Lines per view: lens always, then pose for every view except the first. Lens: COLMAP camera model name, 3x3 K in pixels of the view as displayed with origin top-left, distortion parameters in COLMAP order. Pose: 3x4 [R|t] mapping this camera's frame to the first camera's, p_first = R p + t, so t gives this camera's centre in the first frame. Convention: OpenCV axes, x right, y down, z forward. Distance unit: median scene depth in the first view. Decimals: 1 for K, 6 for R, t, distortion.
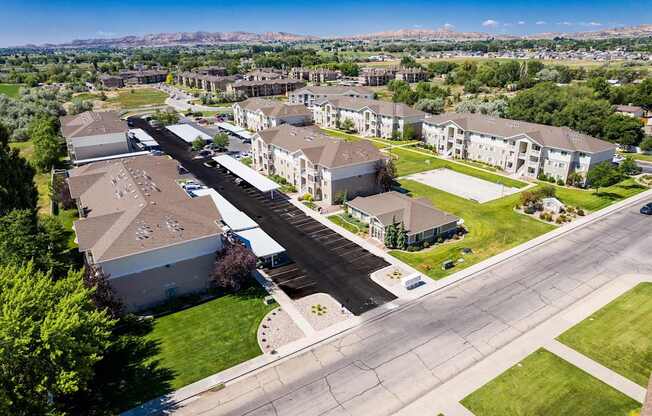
lens RADIAL K [[413.8, 0, 327.0], [0, 413.8, 209.0], [0, 0, 1]] dist [-0.029327, 0.001578]
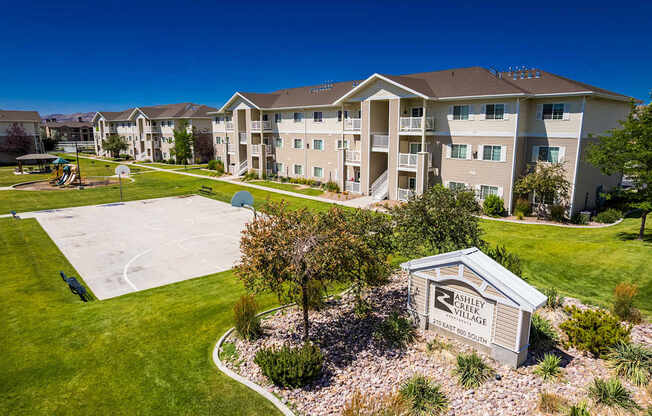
lens RADIAL K [[413.8, 0, 327.0], [0, 413.8, 209.0], [0, 0, 1]] dist [-0.029327, 0.001578]
pose [[0.988650, -0.015892, 0.149394, 0.394739], [0.043229, 0.982427, -0.181574, -0.014097], [-0.143883, 0.185971, 0.971963, 0.709068]]
